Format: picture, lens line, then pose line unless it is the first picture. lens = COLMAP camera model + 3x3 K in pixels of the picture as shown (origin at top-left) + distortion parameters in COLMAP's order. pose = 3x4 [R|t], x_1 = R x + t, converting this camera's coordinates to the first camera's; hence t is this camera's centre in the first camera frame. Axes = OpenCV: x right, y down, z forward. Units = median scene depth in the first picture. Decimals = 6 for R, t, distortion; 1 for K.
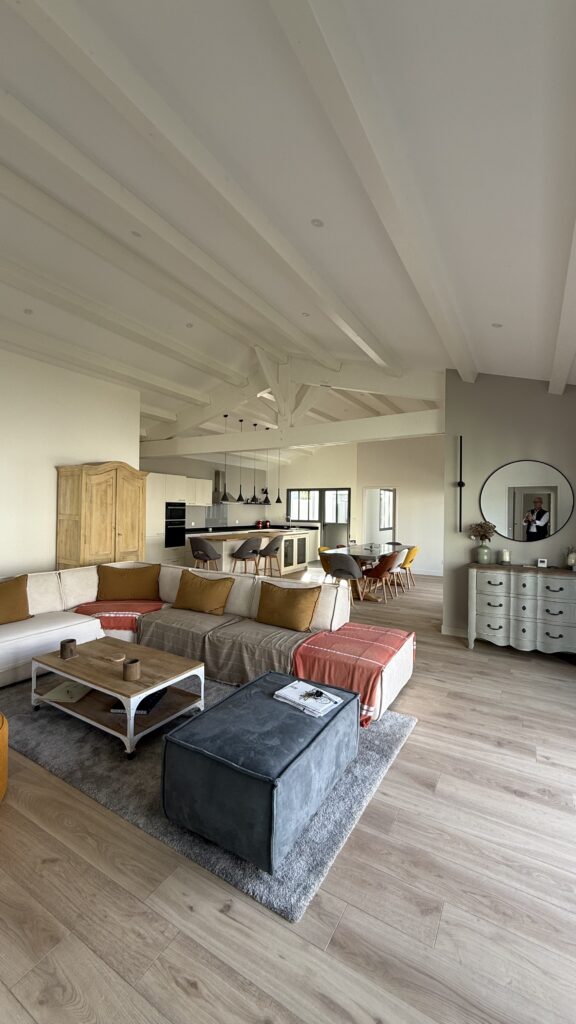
lens RADIAL K [[411.1, 0, 286.7], [0, 411.1, 508.6], [0, 0, 1]] dist [0.000287, 0.000038]
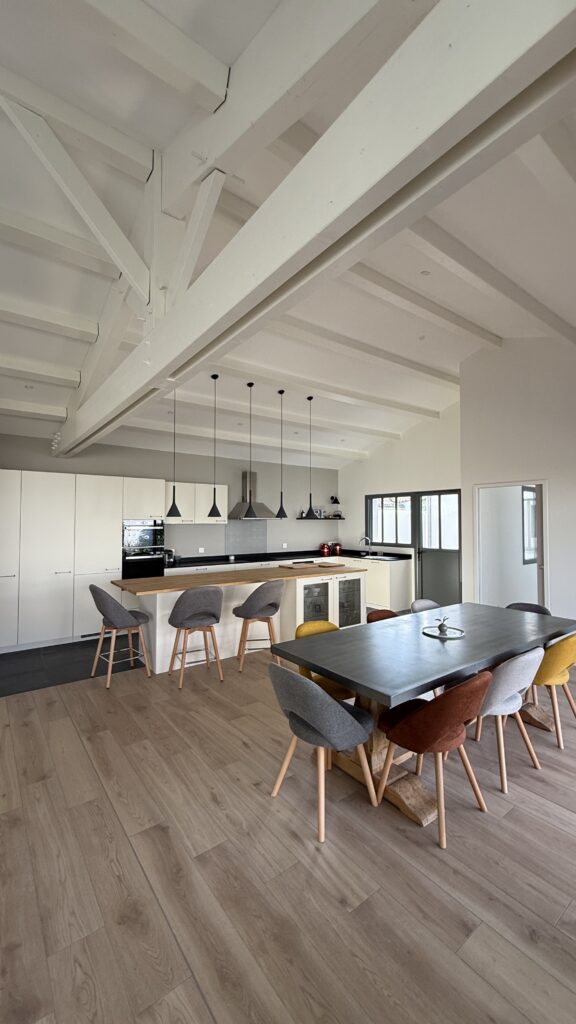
lens RADIAL K [[411.1, 0, 286.7], [0, 411.1, 508.6], [0, 0, 1]] dist [0.000287, 0.000038]
pose [[0.926264, -0.024729, -0.376064, 0.137551], [0.013582, 0.999387, -0.032264, -0.007225], [0.376632, 0.024777, 0.926032, 0.359094]]
